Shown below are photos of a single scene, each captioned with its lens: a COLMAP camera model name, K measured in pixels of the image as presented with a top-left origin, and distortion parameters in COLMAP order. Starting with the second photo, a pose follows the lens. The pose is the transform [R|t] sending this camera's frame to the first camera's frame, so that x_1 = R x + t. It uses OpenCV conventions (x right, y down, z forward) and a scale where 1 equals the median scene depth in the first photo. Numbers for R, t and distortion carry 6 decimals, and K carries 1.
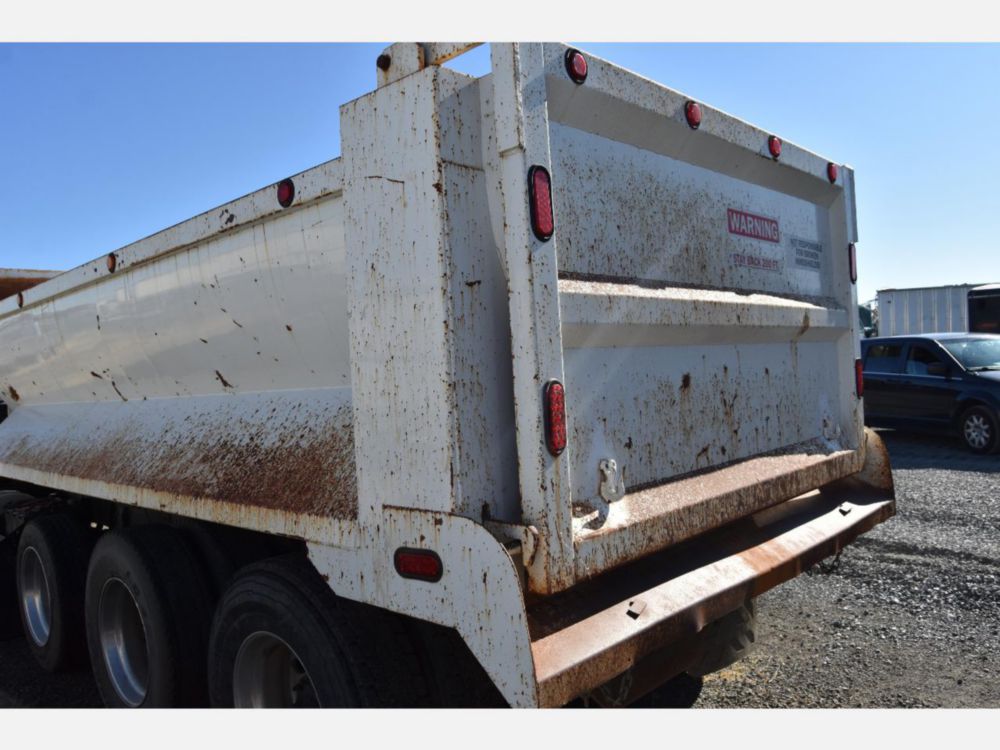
lens RADIAL K [[776.8, 0, 497.7], [0, 776.8, 371.9], [0, 0, 1]] dist [-0.091637, 0.037232]
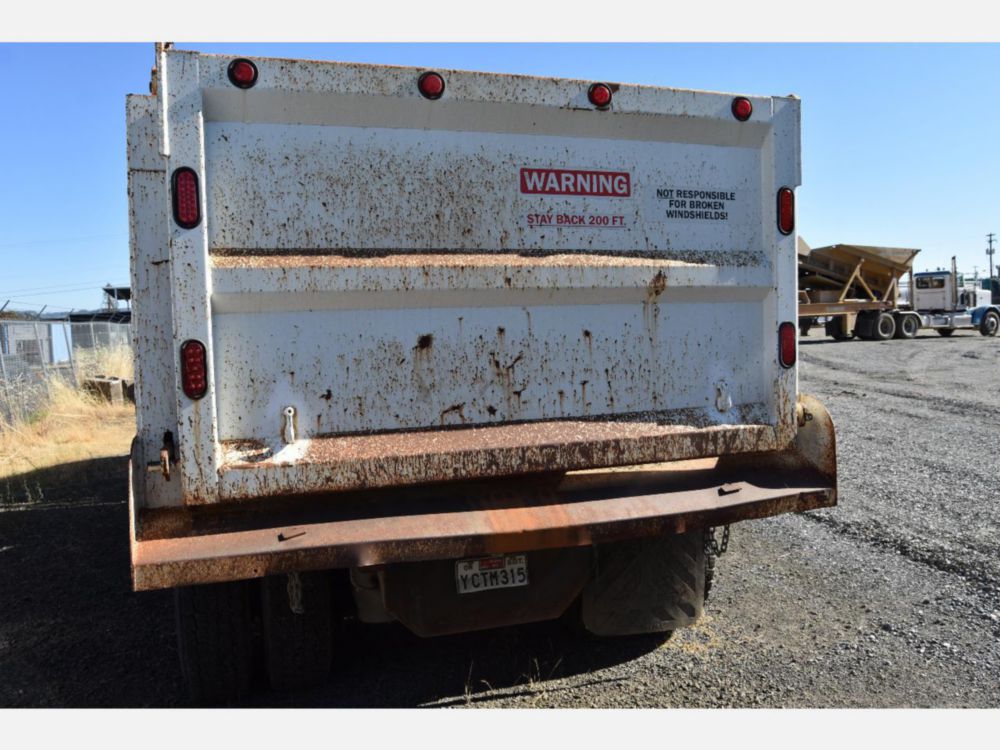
lens RADIAL K [[776.8, 0, 498.9], [0, 776.8, 371.4], [0, 0, 1]] dist [-0.091637, 0.037232]
pose [[0.881696, 0.059155, -0.468094, 0.899170], [-0.020131, 0.995922, 0.087941, -0.046958], [0.471388, -0.068114, 0.879292, 0.111449]]
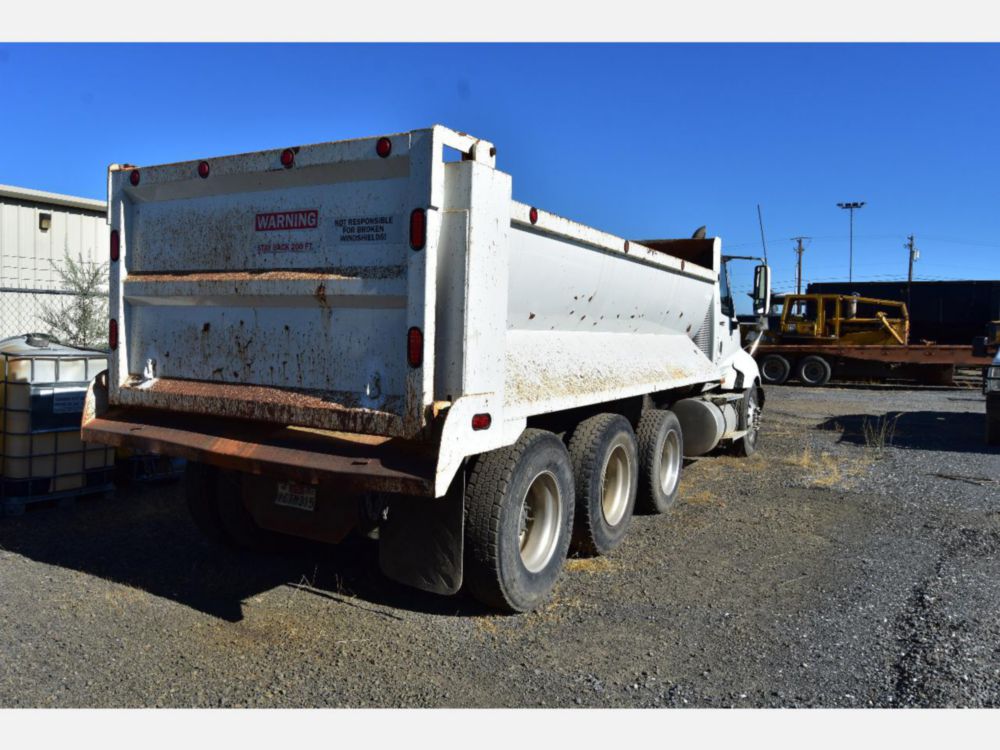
lens RADIAL K [[776.8, 0, 497.3], [0, 776.8, 374.7], [0, 0, 1]] dist [-0.091637, 0.037232]
pose [[0.254526, 0.117840, -0.959859, 2.220037], [-0.042426, 0.992953, 0.110653, -0.107479], [0.966135, 0.012559, 0.257732, 1.275082]]
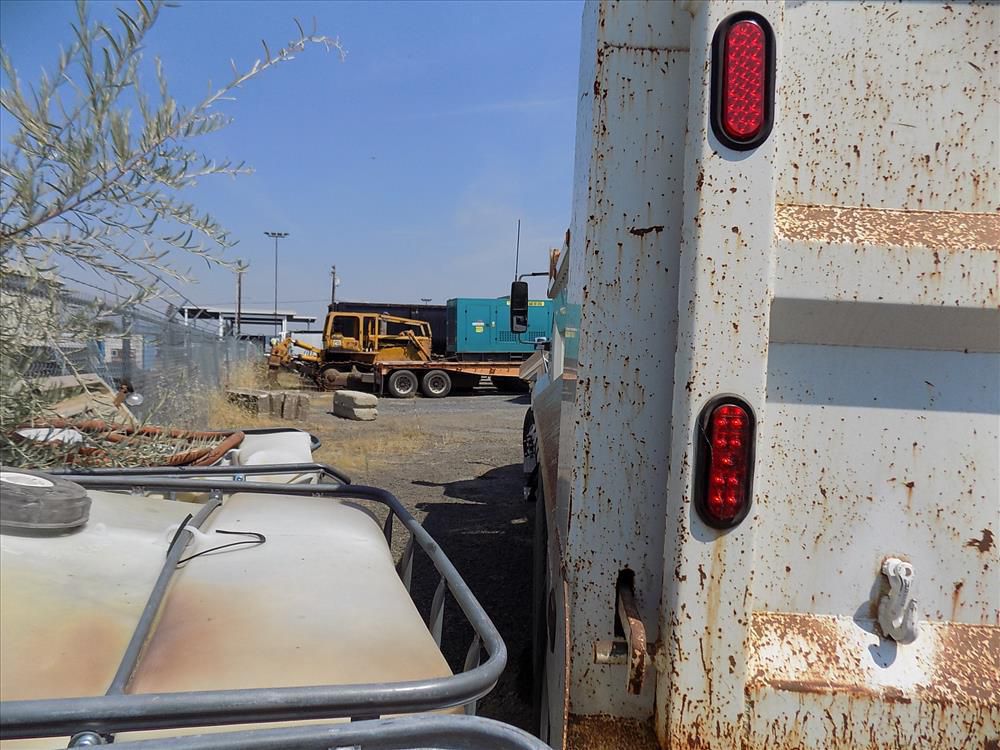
lens RADIAL K [[707.1, 0, 509.8], [0, 707.1, 367.2], [0, 0, 1]] dist [-0.030058, 0.031696]
pose [[0.657853, 0.108439, -0.745299, 0.287535], [-0.085001, 0.993948, 0.069589, -0.027038], [0.748335, 0.017572, 0.663089, 0.440982]]
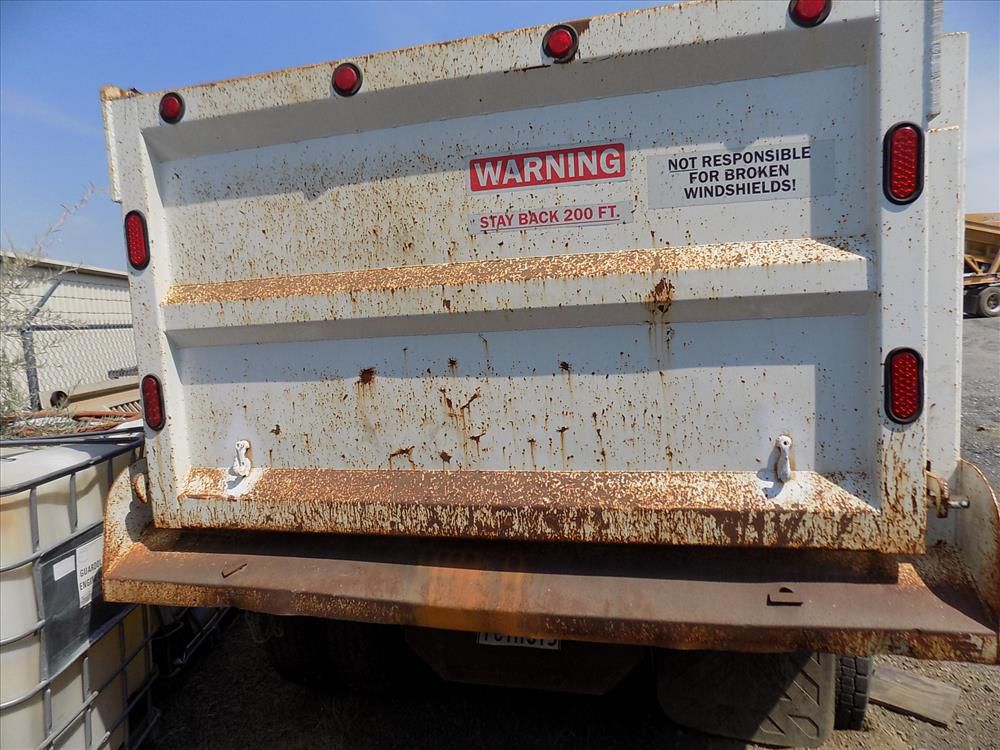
lens RADIAL K [[670.0, 0, 507.7], [0, 670.0, 373.1], [0, 0, 1]] dist [-0.062867, 0.055785]
pose [[0.487735, 0.108807, -0.866184, 1.112834], [0.030607, 0.989461, 0.141527, -0.109906], [0.872455, -0.095539, 0.479265, 0.814186]]
